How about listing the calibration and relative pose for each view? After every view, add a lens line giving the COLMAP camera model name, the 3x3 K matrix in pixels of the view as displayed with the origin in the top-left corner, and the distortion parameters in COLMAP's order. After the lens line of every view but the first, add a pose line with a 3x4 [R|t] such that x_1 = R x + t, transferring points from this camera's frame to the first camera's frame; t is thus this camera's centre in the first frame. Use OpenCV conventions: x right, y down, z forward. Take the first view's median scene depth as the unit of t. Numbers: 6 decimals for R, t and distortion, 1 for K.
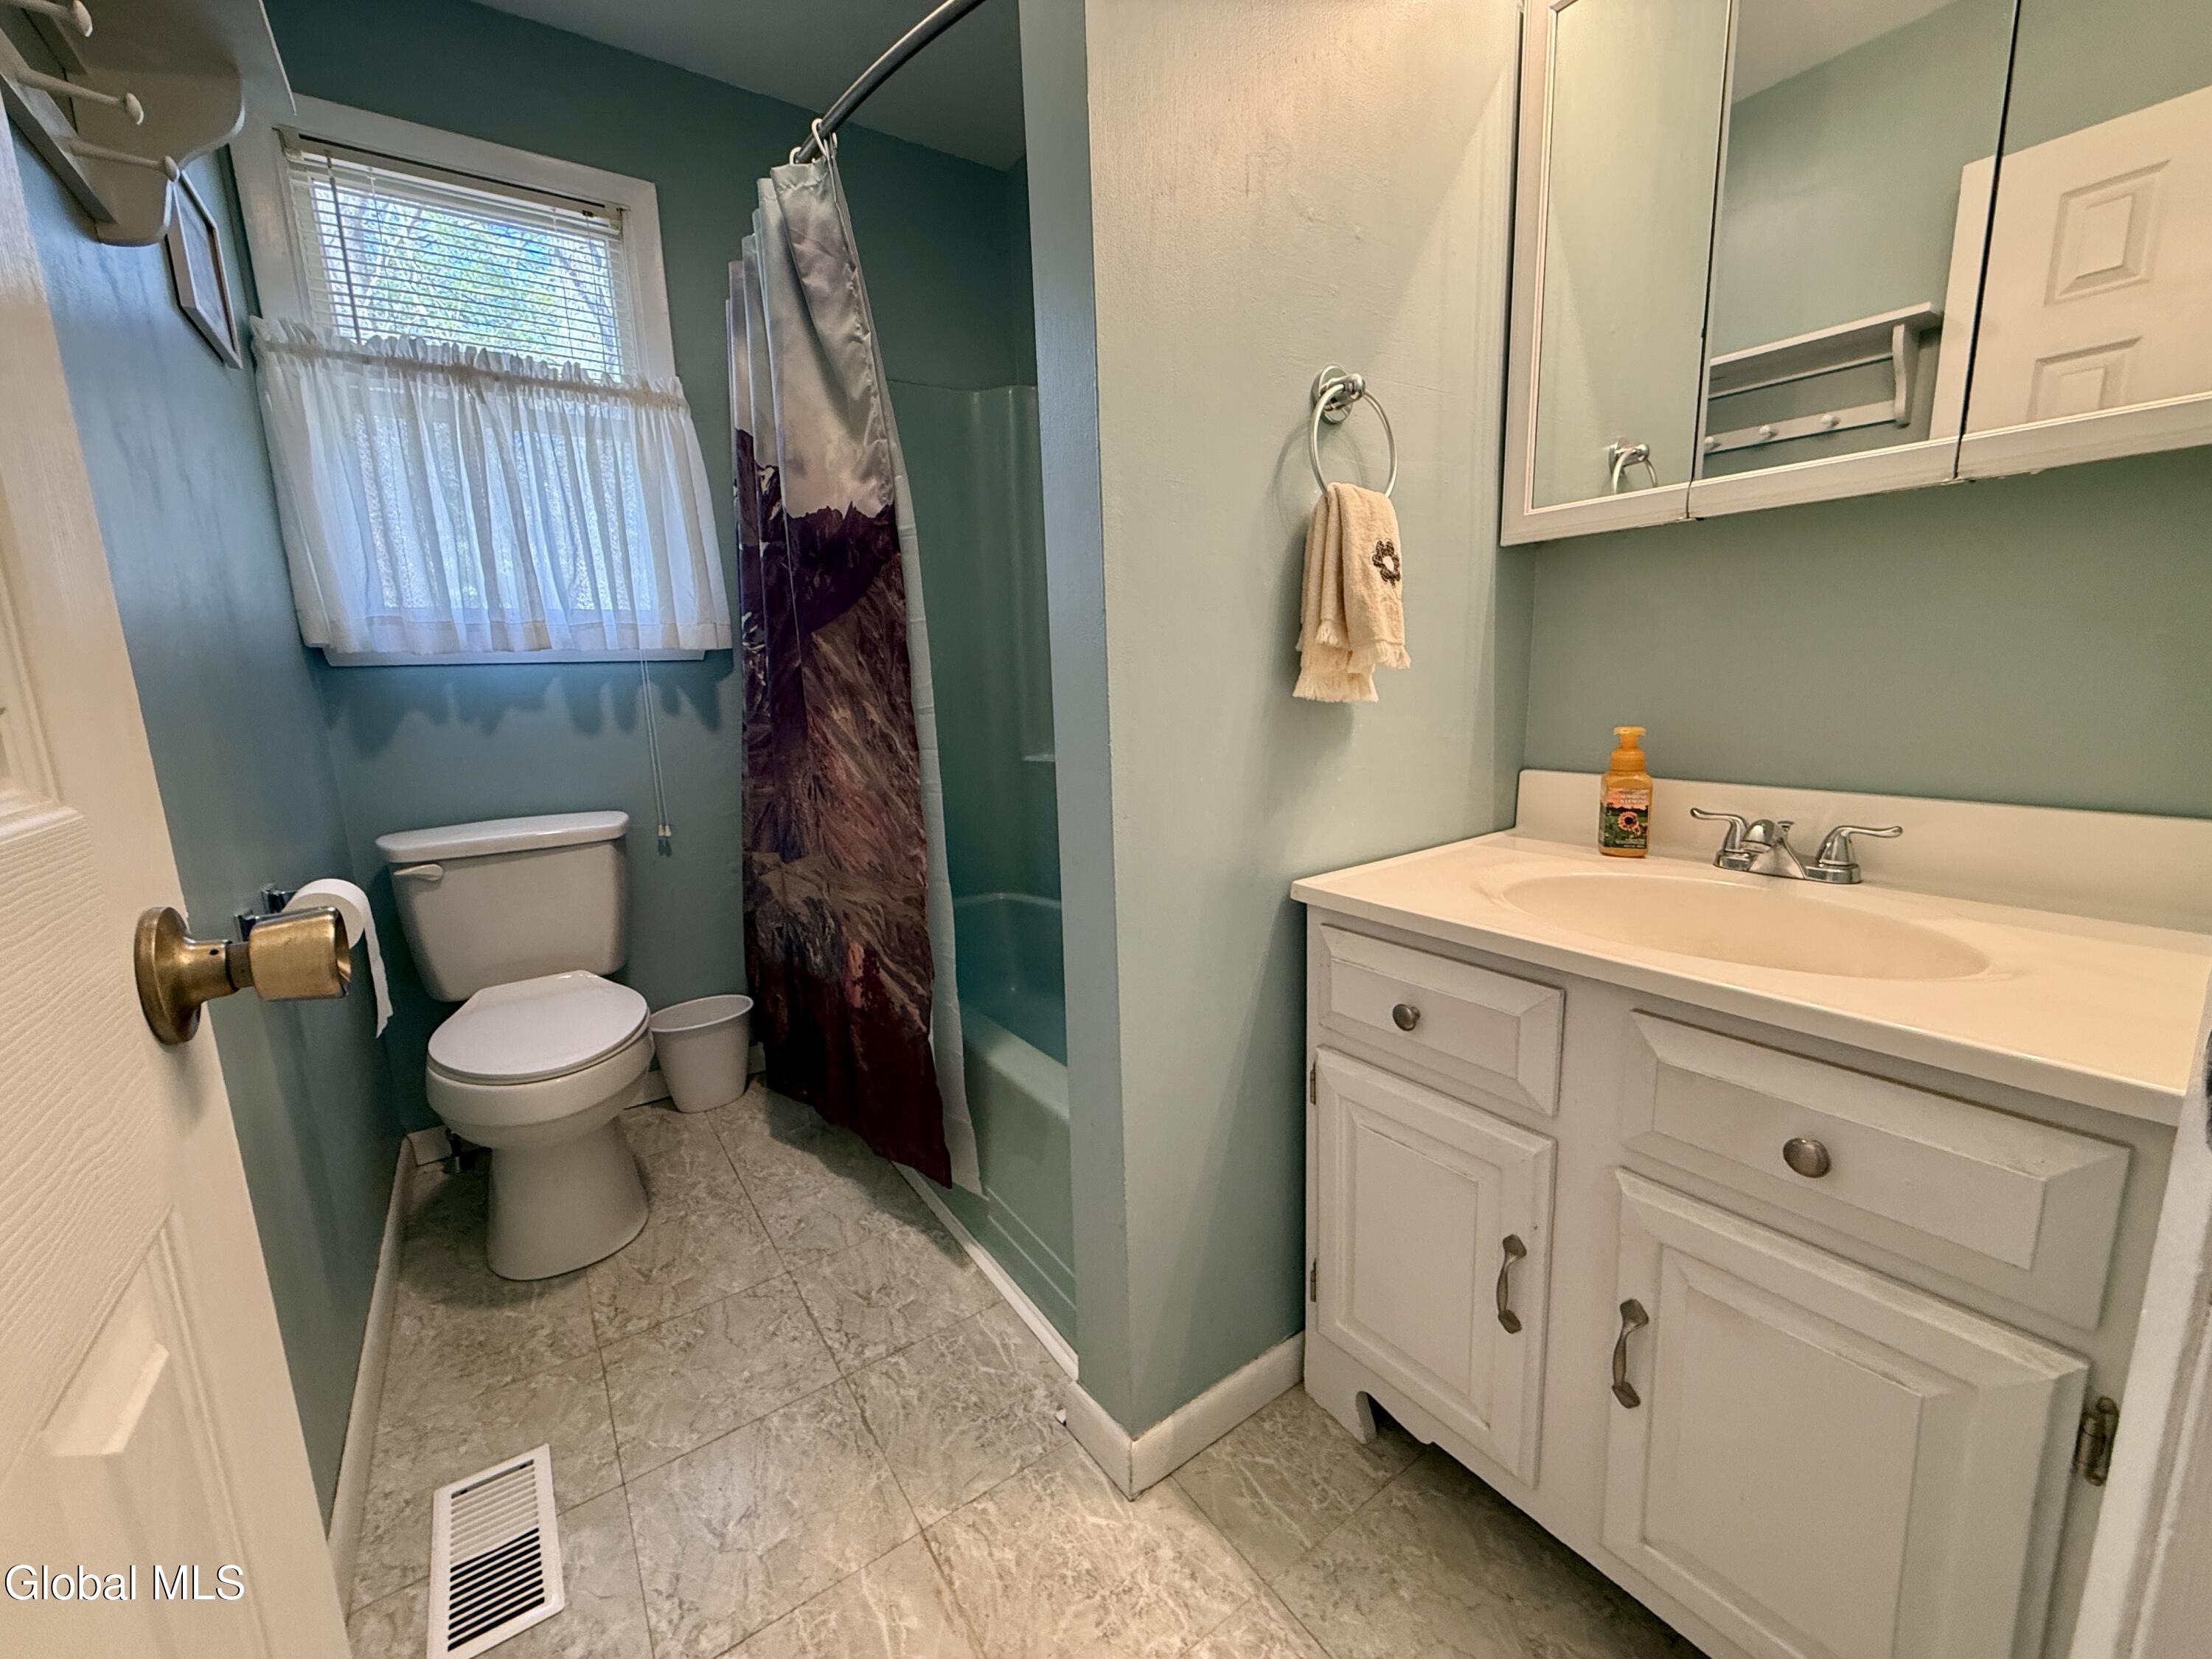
lens RADIAL K [[880.7, 0, 1104.0], [0, 880.7, 834.3], [0, 0, 1]] dist [-0.001246, 0.000540]
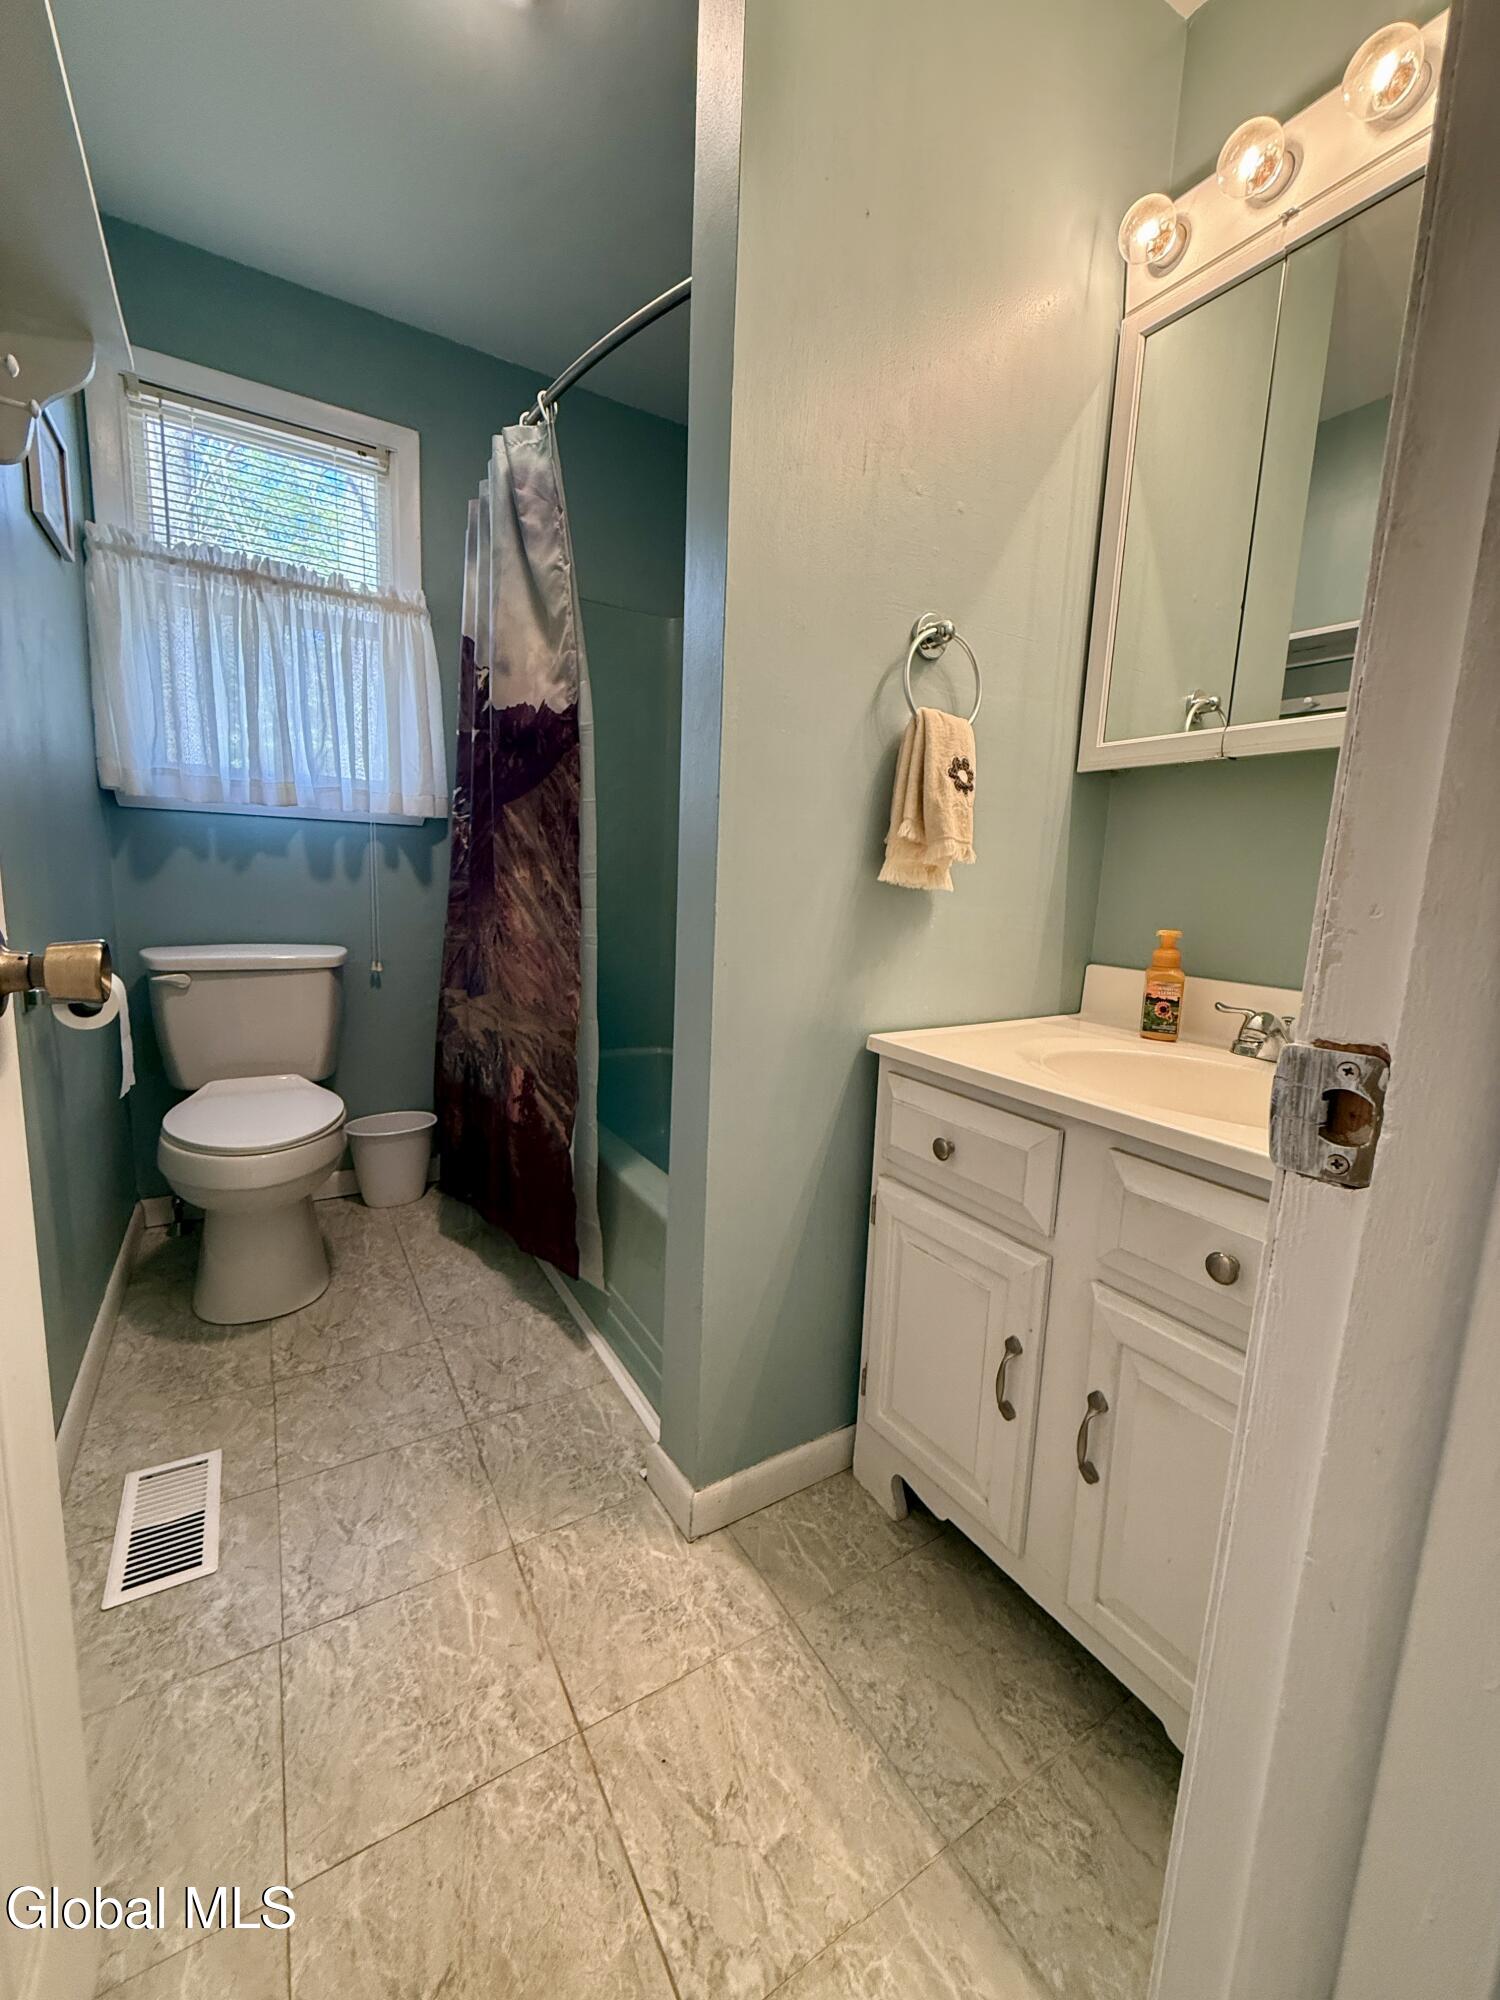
lens RADIAL K [[796.3, 0, 752.3], [0, 796.3, 999.2], [0, 0, 1]] dist [-0.001246, 0.000540]
pose [[0.995674, 0.082736, -0.042283, 0.090401], [-0.083874, 0.996140, -0.025882, 0.042981], [0.039978, 0.029317, 0.998770, -0.082179]]
